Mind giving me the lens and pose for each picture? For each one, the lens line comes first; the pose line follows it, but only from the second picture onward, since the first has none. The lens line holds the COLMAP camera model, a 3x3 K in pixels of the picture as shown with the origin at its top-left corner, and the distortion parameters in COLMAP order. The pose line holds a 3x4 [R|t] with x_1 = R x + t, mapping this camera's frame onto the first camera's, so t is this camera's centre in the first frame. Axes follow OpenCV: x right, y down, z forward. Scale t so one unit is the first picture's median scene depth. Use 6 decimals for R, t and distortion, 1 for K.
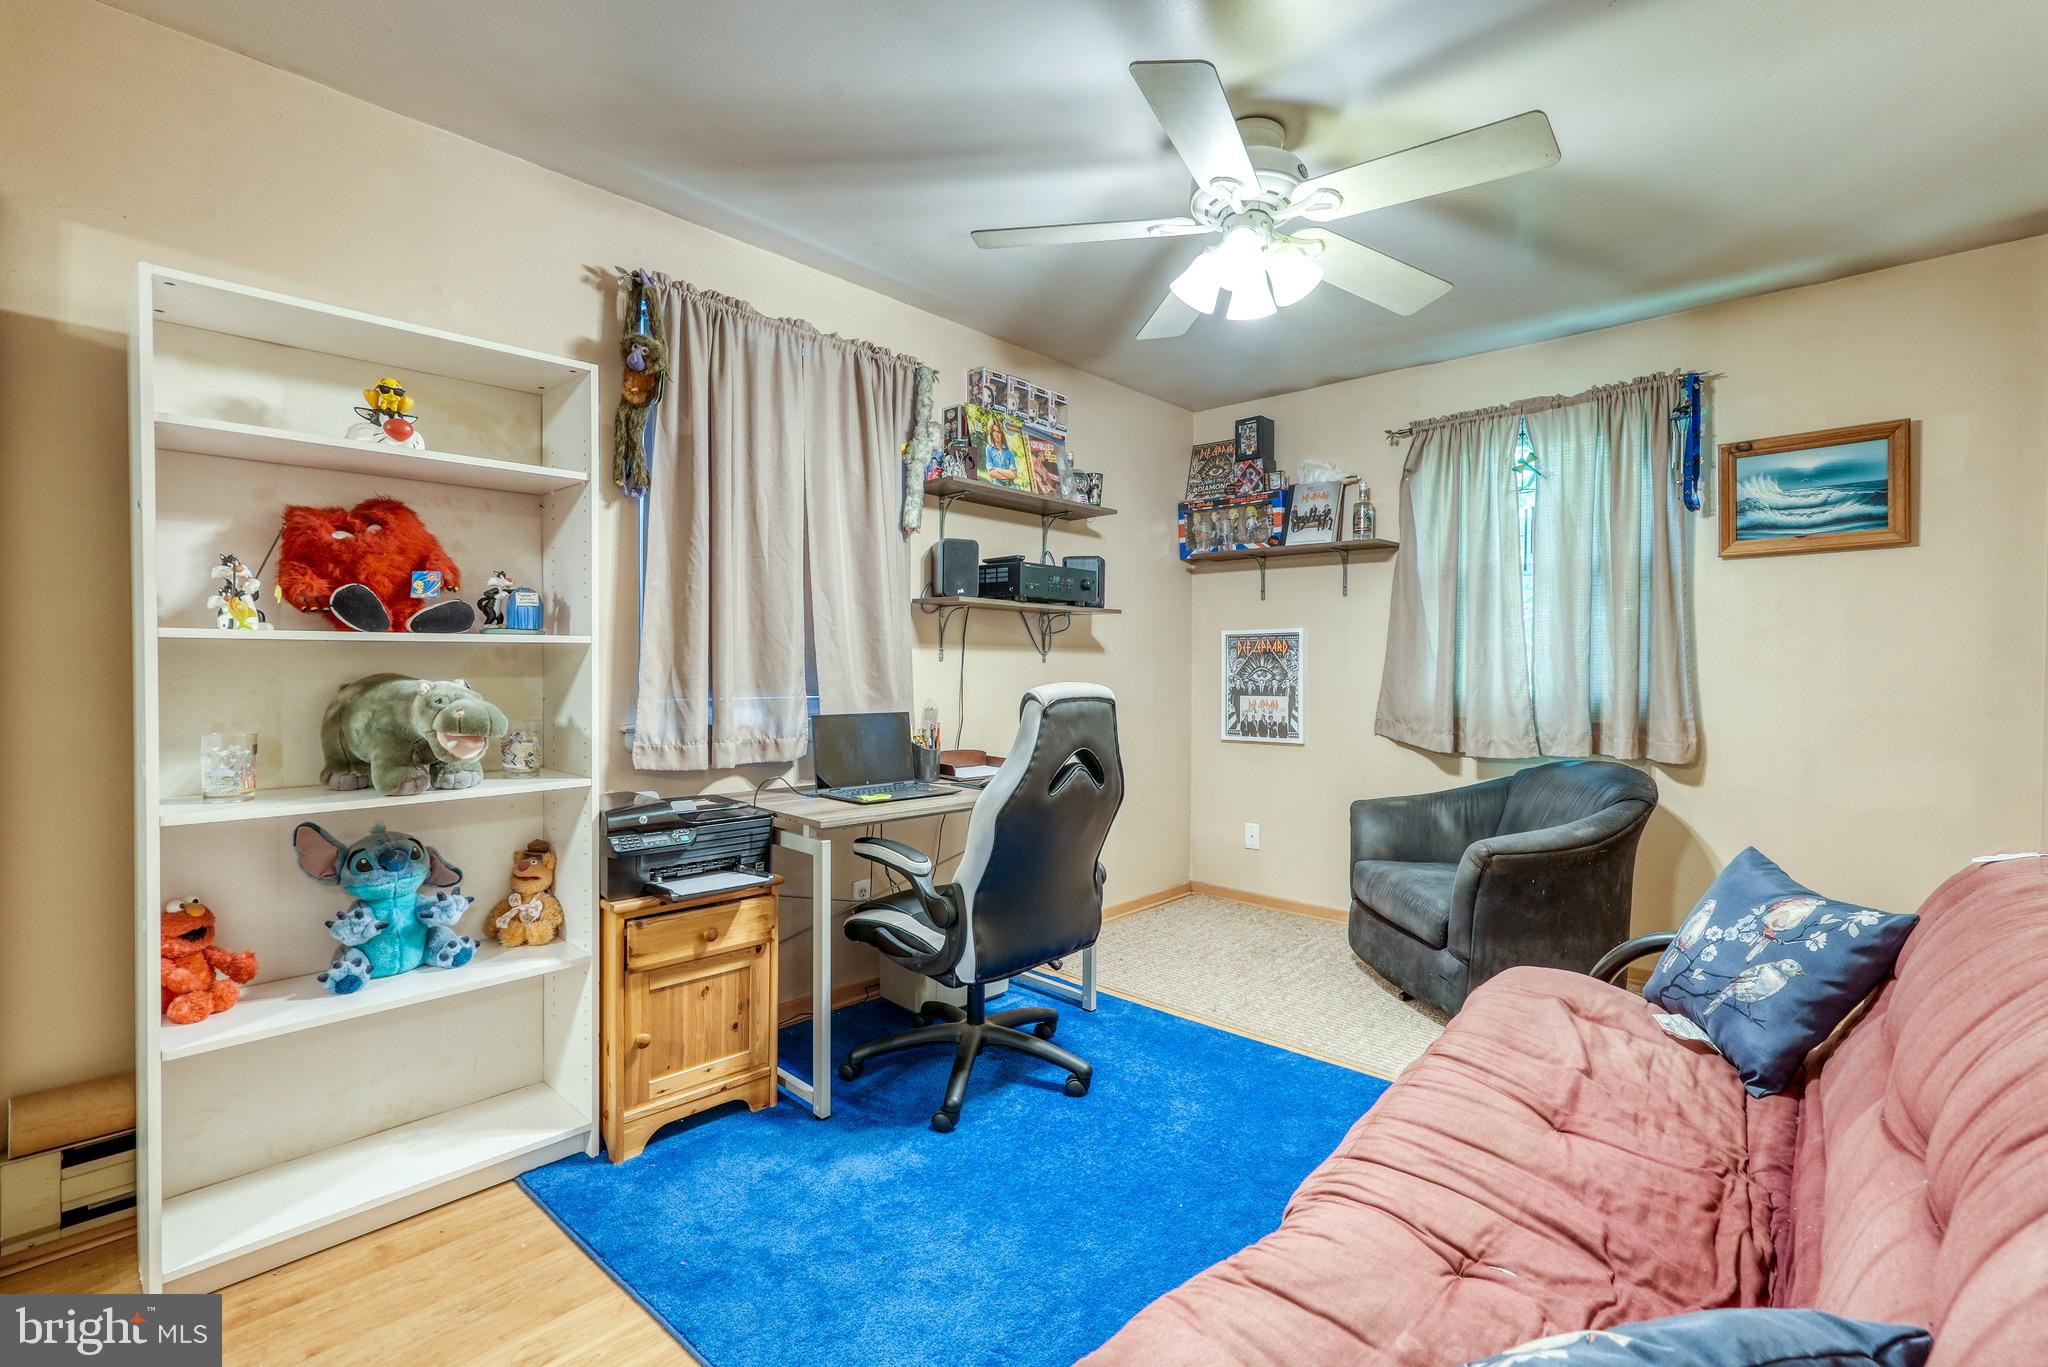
lens RADIAL K [[935.5, 0, 1032.4], [0, 935.5, 677.5], [0, 0, 1]] dist [-0.008392, 0.004783]
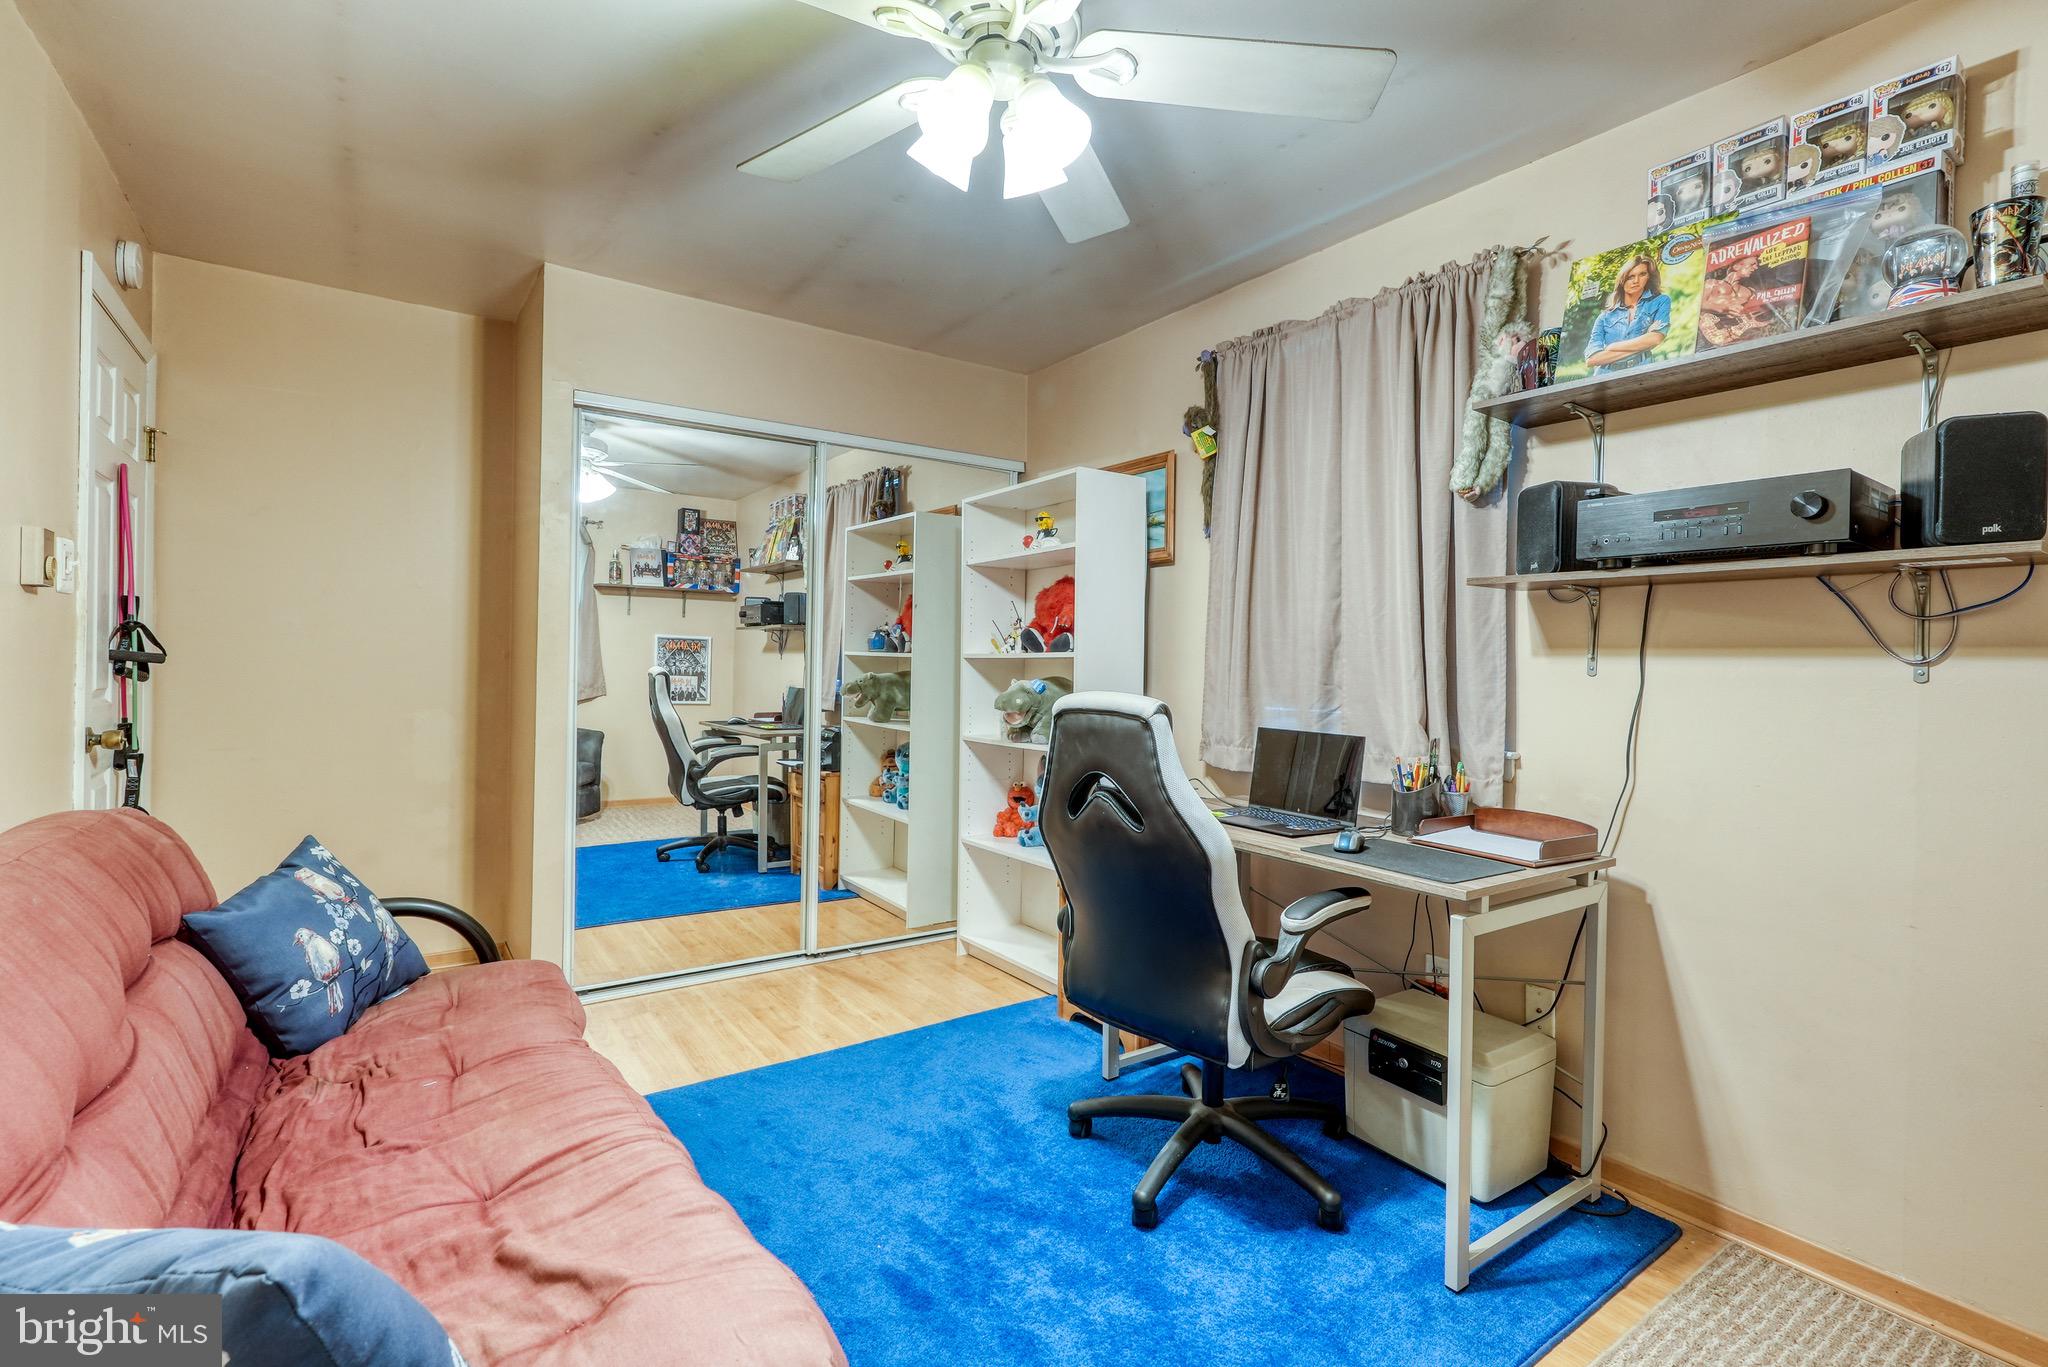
lens RADIAL K [[935.5, 0, 1034.9], [0, 935.5, 676.7], [0, 0, 1]] dist [-0.008392, 0.004783]
pose [[-0.206638, 0.004562, -0.978407, 0.618315], [-0.036540, 0.999256, 0.012376, -0.011201], [0.977735, 0.038308, -0.206318, 0.793017]]
